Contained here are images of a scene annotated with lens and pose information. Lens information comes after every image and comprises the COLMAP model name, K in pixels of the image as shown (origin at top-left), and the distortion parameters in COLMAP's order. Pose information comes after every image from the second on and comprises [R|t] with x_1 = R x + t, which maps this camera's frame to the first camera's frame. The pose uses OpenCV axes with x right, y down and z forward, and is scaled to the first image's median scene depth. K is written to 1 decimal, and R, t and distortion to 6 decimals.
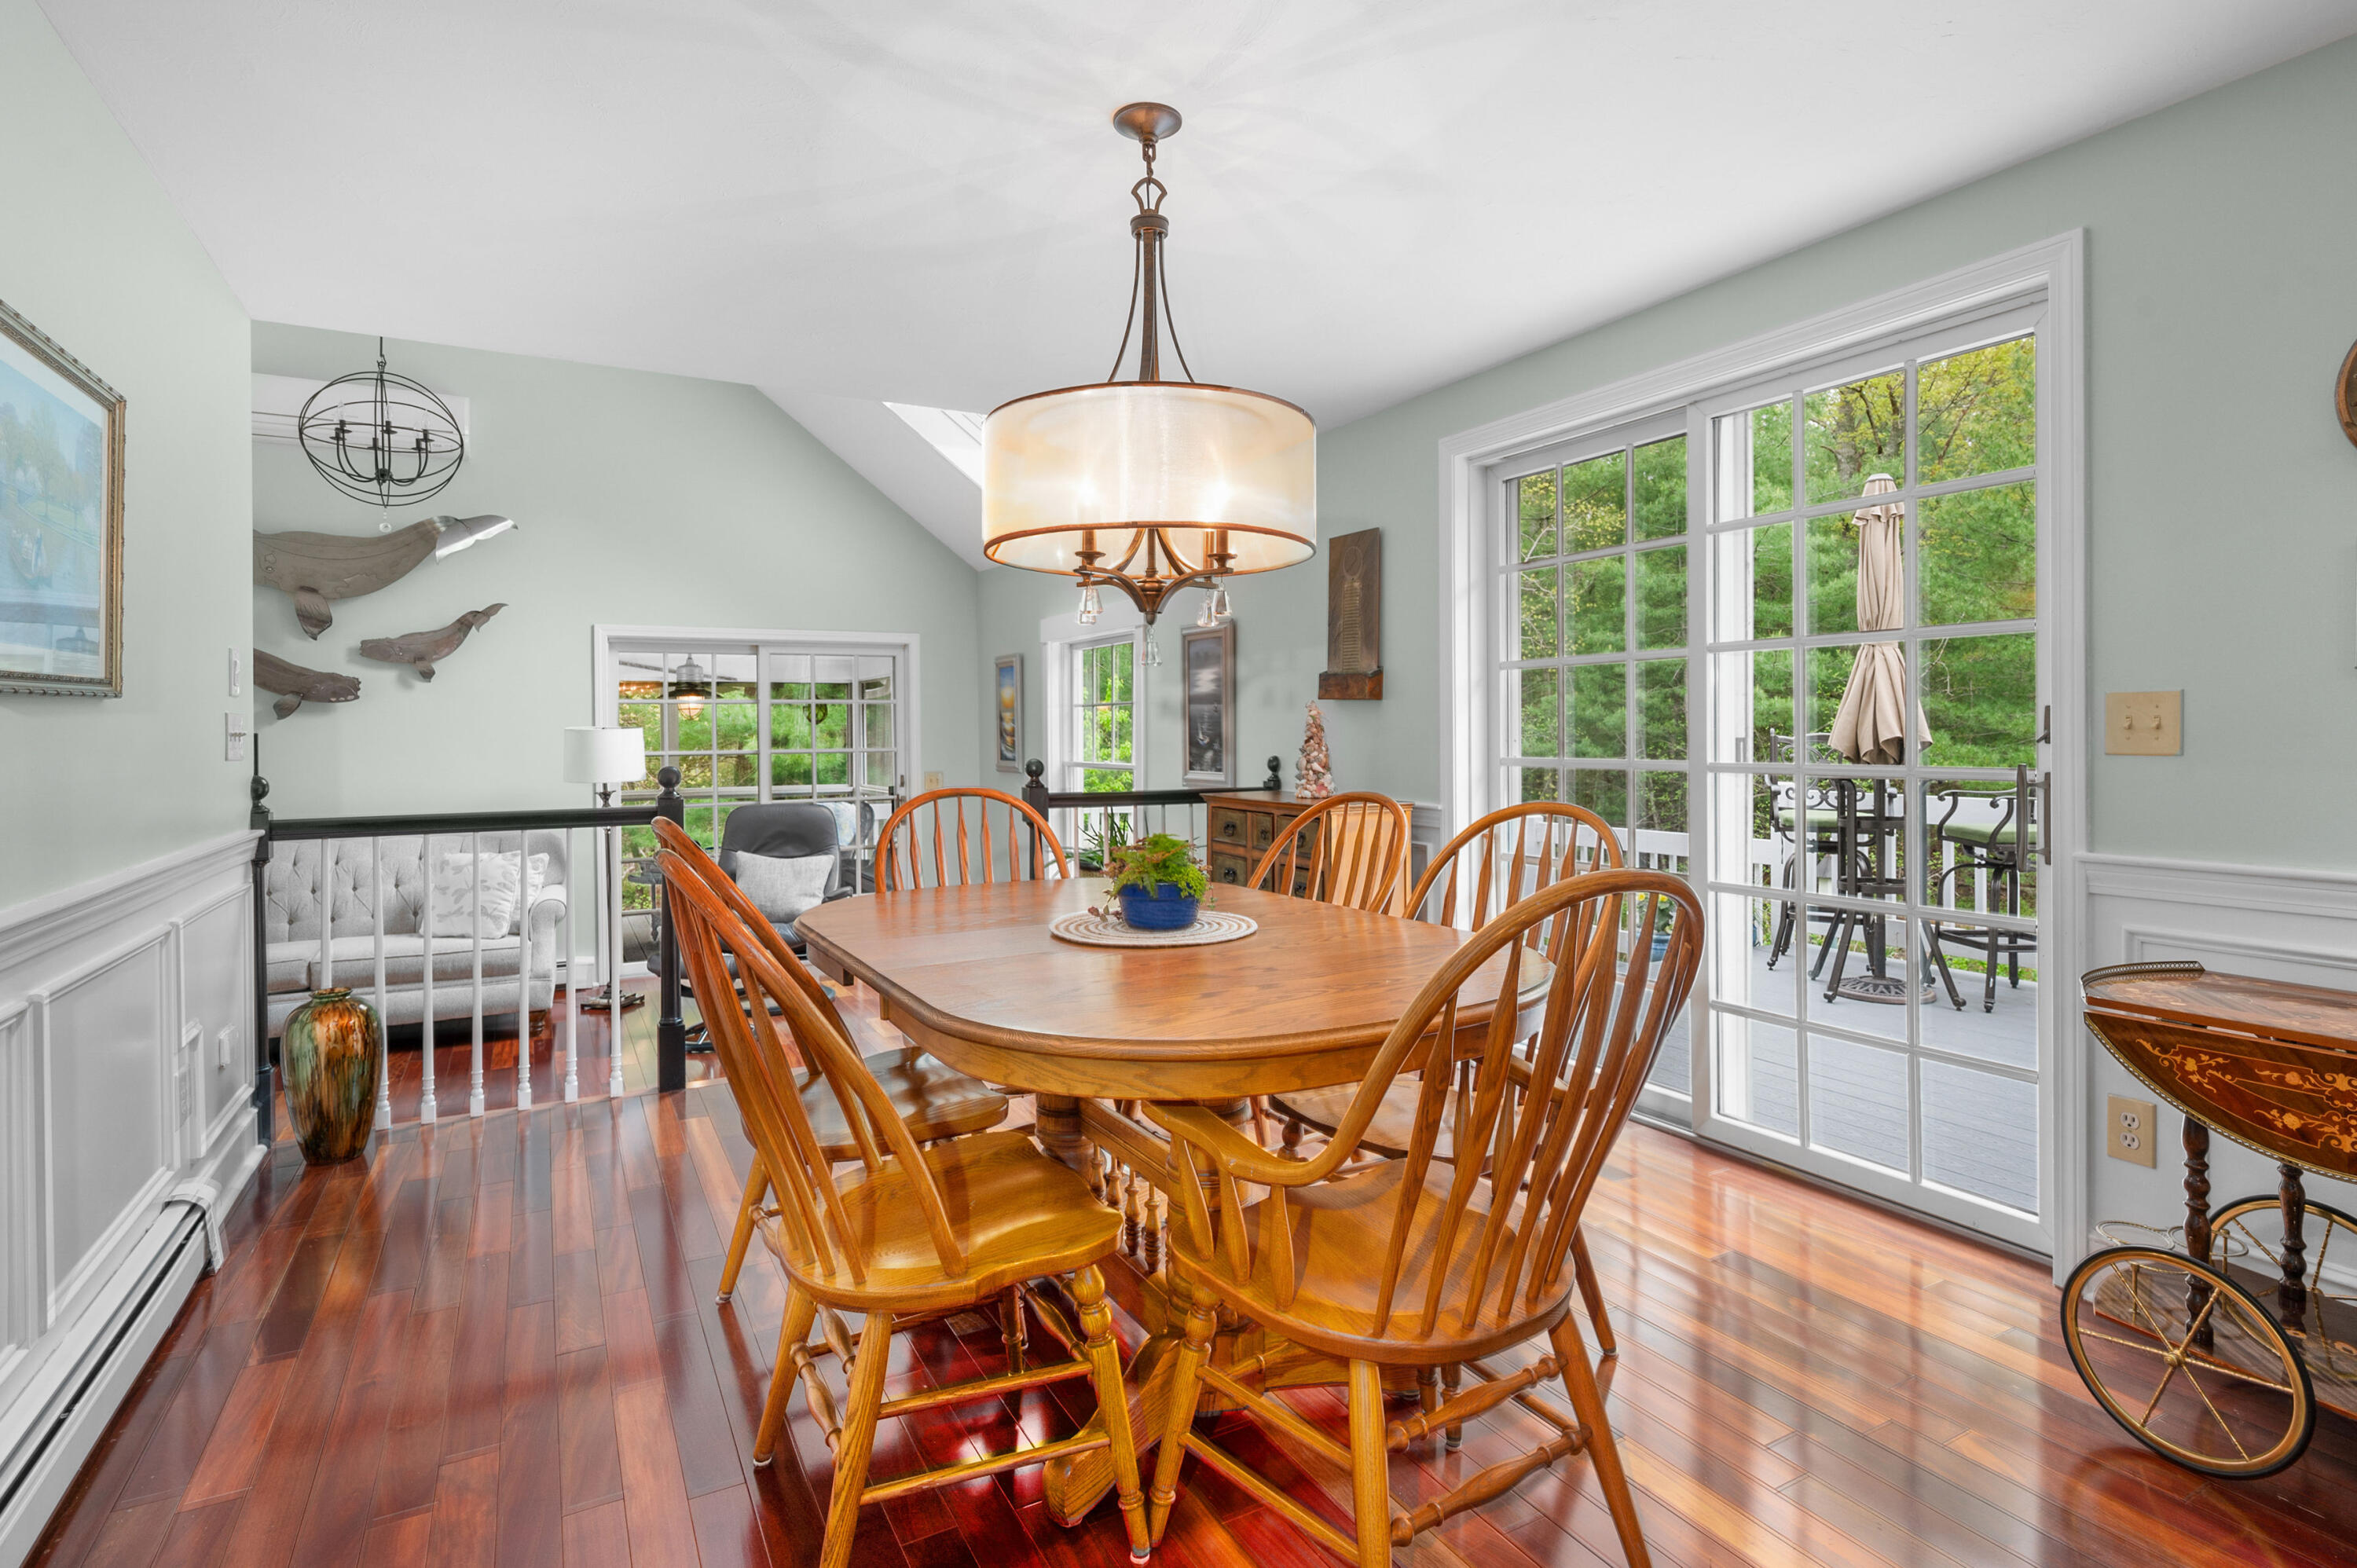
lens RADIAL K [[1173.4, 0, 1174.9], [0, 1173.4, 738.6], [0, 0, 1]] dist [0.000757, -0.000096]
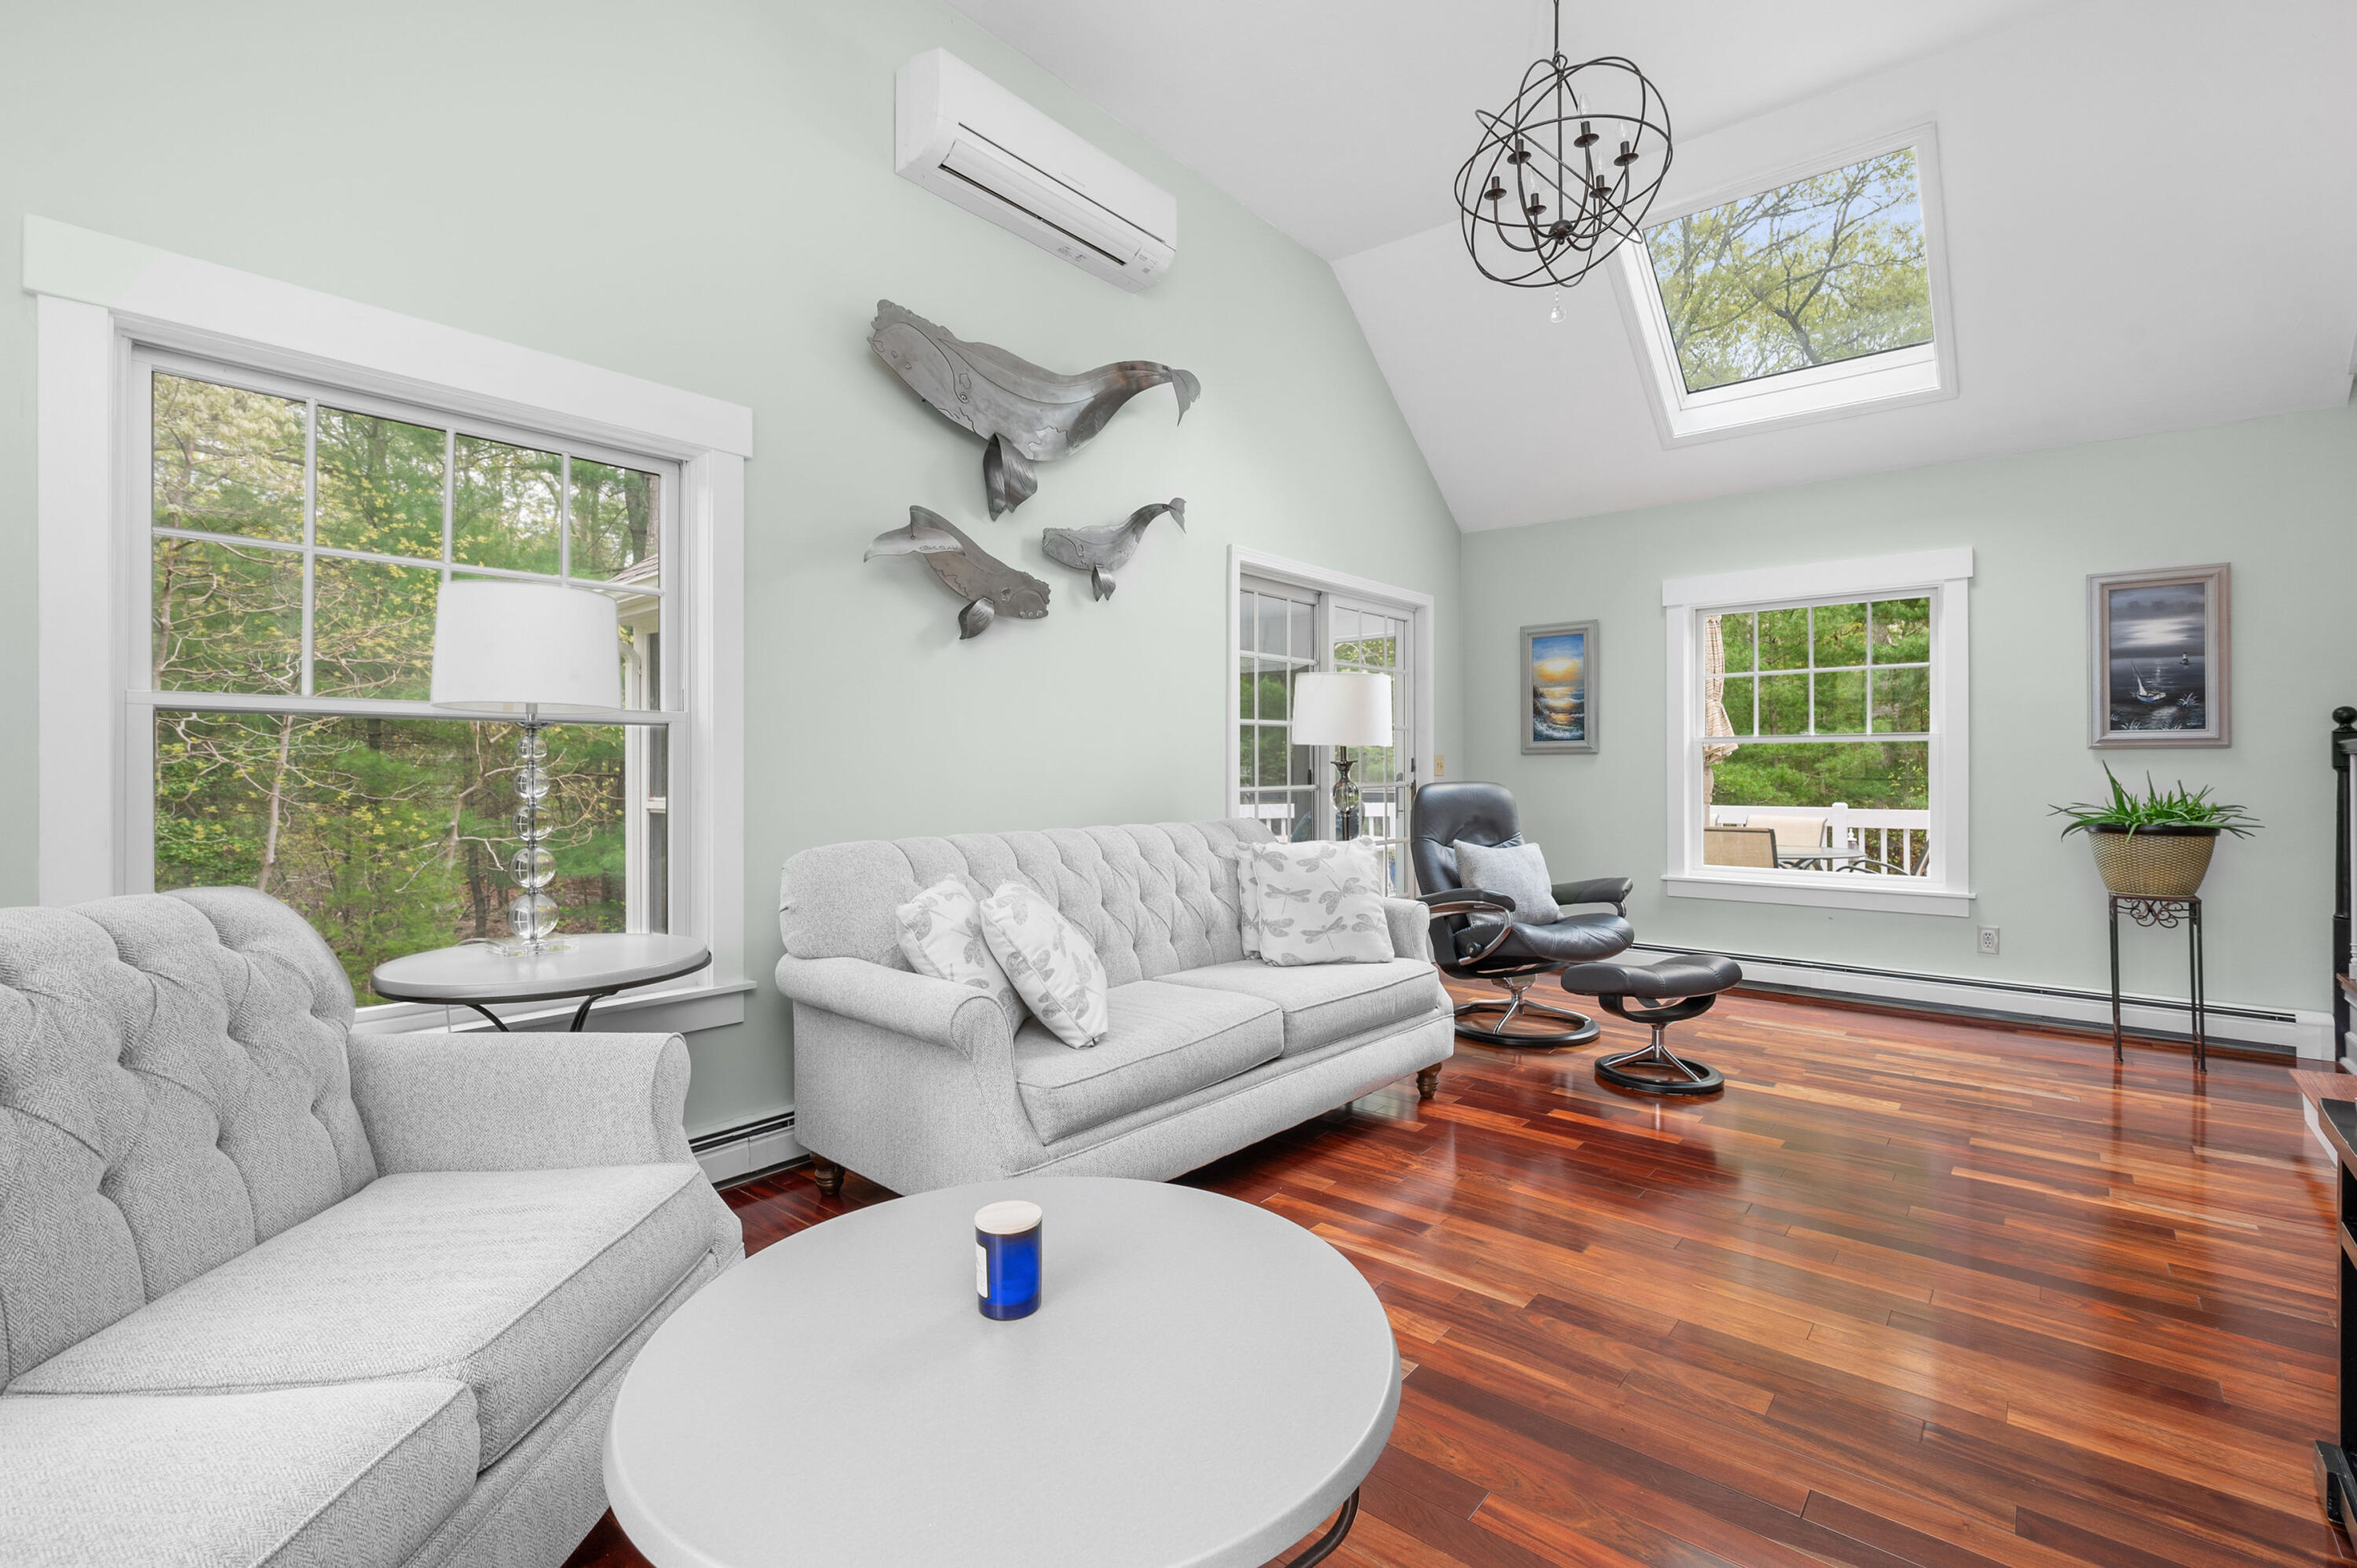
lens RADIAL K [[1062.3, 0, 1178.5], [0, 1062.3, 784.0], [0, 0, 1]] dist [-0.001440, 0.000065]
pose [[0.942768, -0.000869, 0.333447, -0.837358], [-0.001656, 0.999972, 0.007287, 0.056679], [-0.333444, -0.007422, 0.942741, 0.417605]]
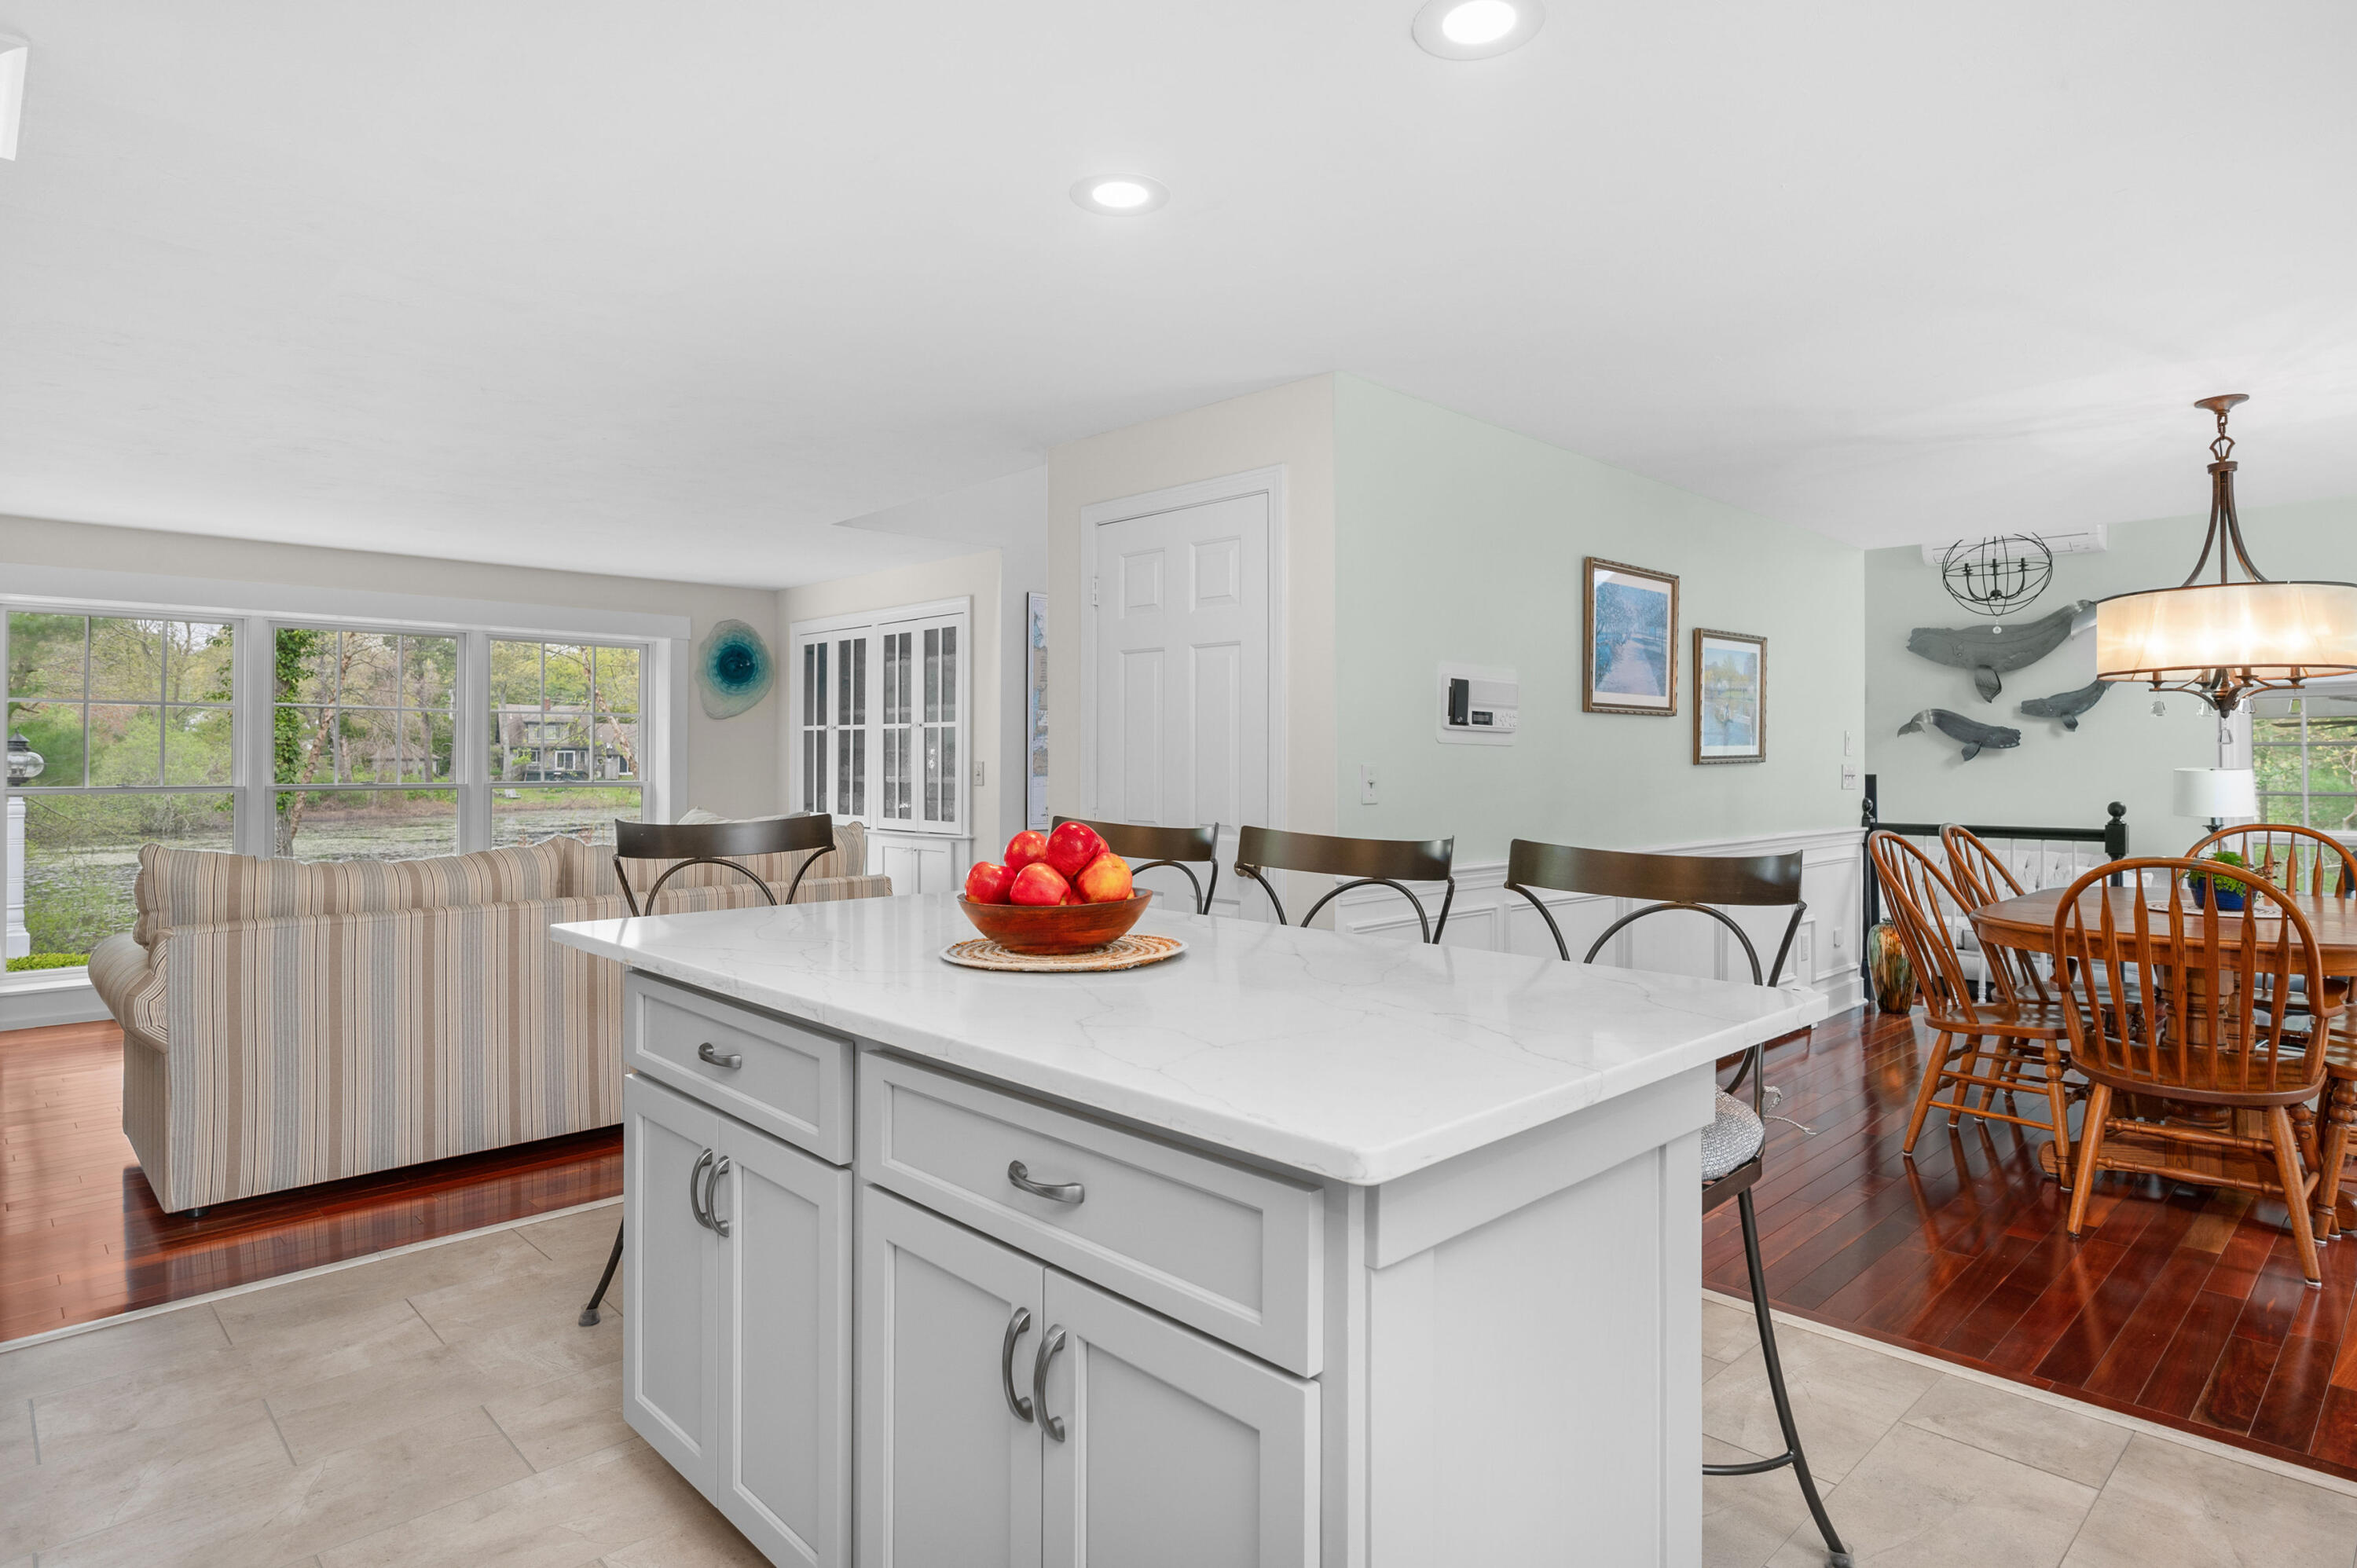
lens RADIAL K [[1270.2, 0, 1172.9], [0, 1270.2, 776.2], [0, 0, 1]] dist [-0.002594, 0.001083]
pose [[0.243758, 0.013830, -0.969737, 0.476964], [-0.005626, 0.999902, 0.012846, -0.011934], [0.969820, 0.002324, 0.243812, -0.290200]]
